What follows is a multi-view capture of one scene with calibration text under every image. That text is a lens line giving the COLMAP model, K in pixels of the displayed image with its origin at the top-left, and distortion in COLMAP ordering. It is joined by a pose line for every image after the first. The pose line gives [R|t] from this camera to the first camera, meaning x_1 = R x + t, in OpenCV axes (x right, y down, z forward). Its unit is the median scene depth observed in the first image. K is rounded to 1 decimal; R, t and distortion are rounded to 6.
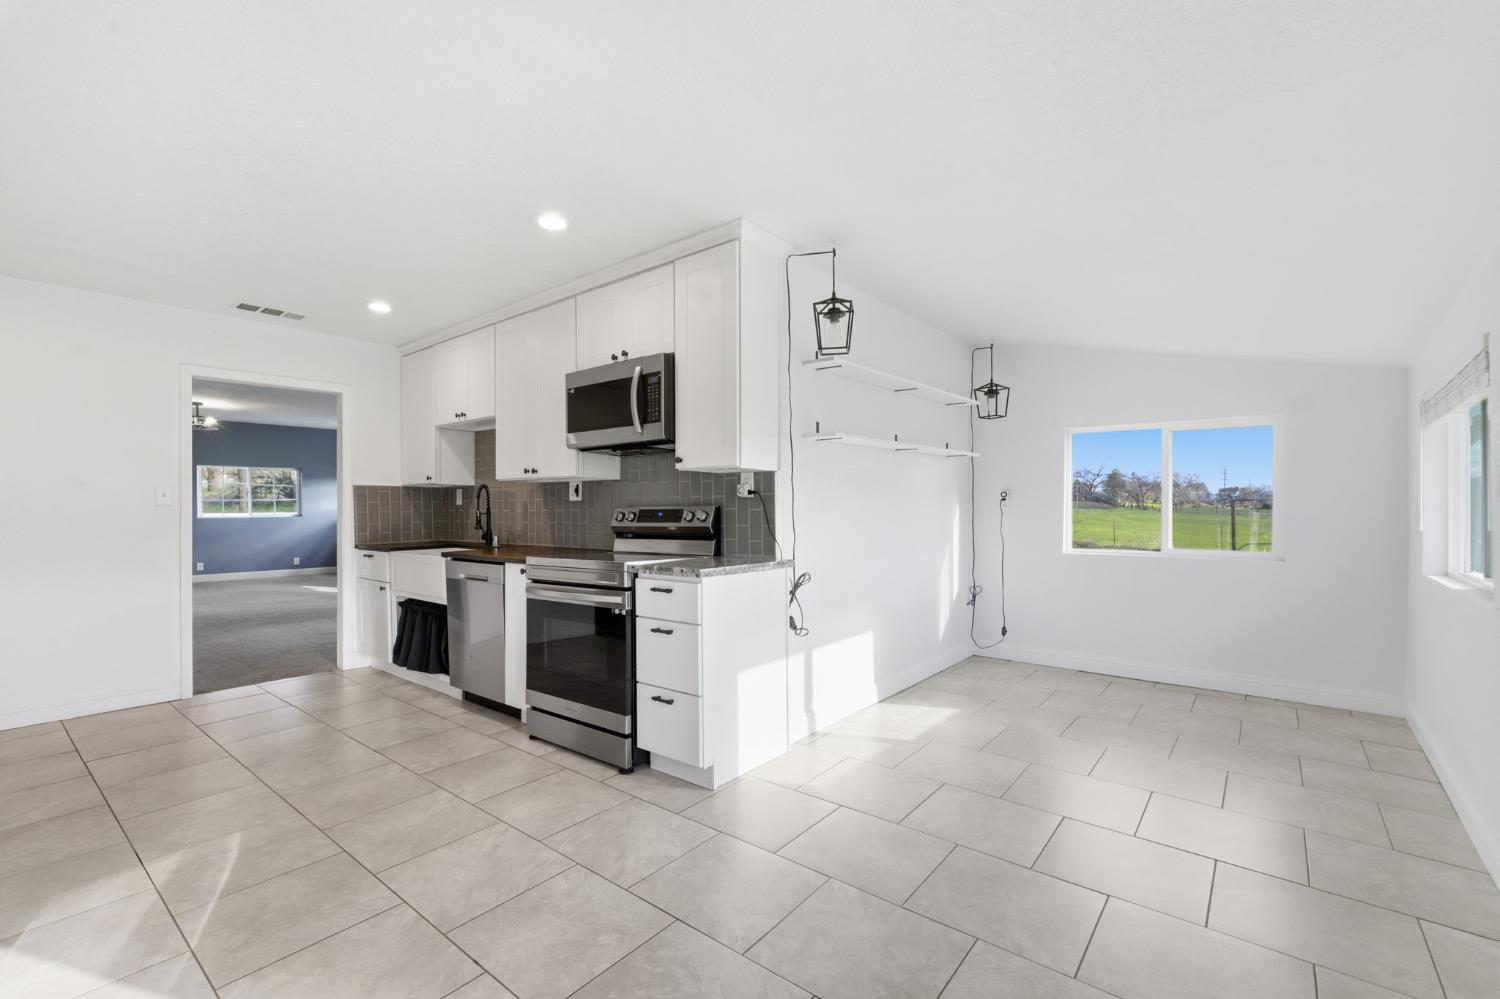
lens RADIAL K [[645.1, 0, 717.5], [0, 645.1, 517.3], [0, 0, 1]] dist [0.003487, 0.000597]
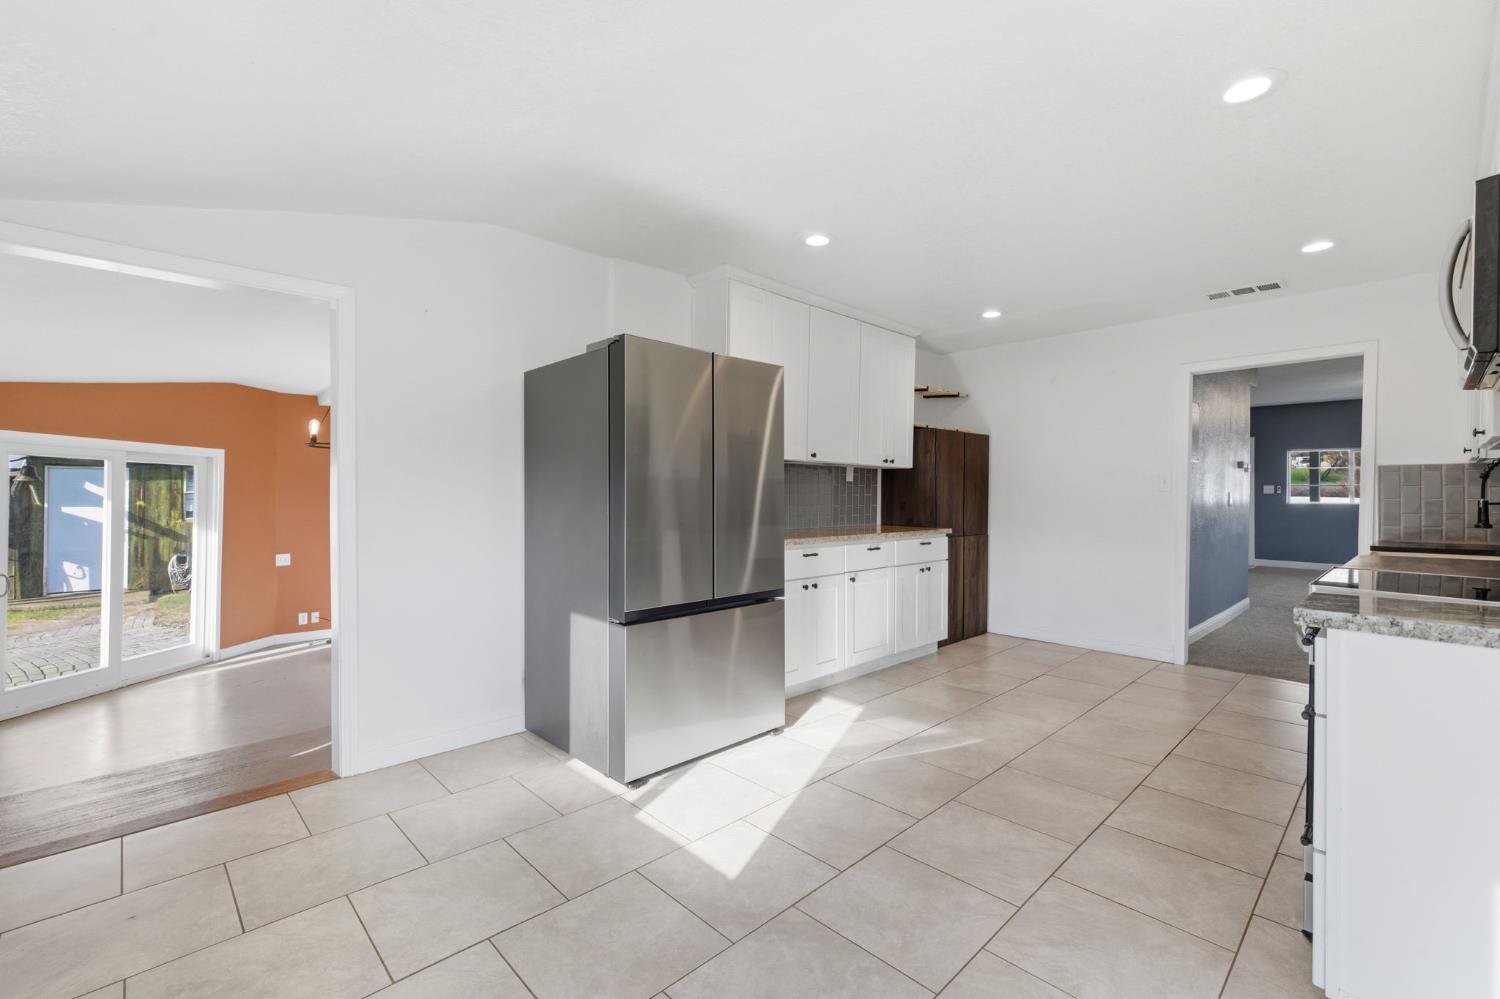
lens RADIAL K [[645.1, 0, 757.1], [0, 645.1, 495.9], [0, 0, 1]] dist [0.003487, 0.000597]
pose [[-0.093833, 0.009964, -0.995538, 0.391948], [-0.015130, 0.999820, 0.011433, -0.010622], [0.995473, 0.016136, -0.093665, 0.422698]]
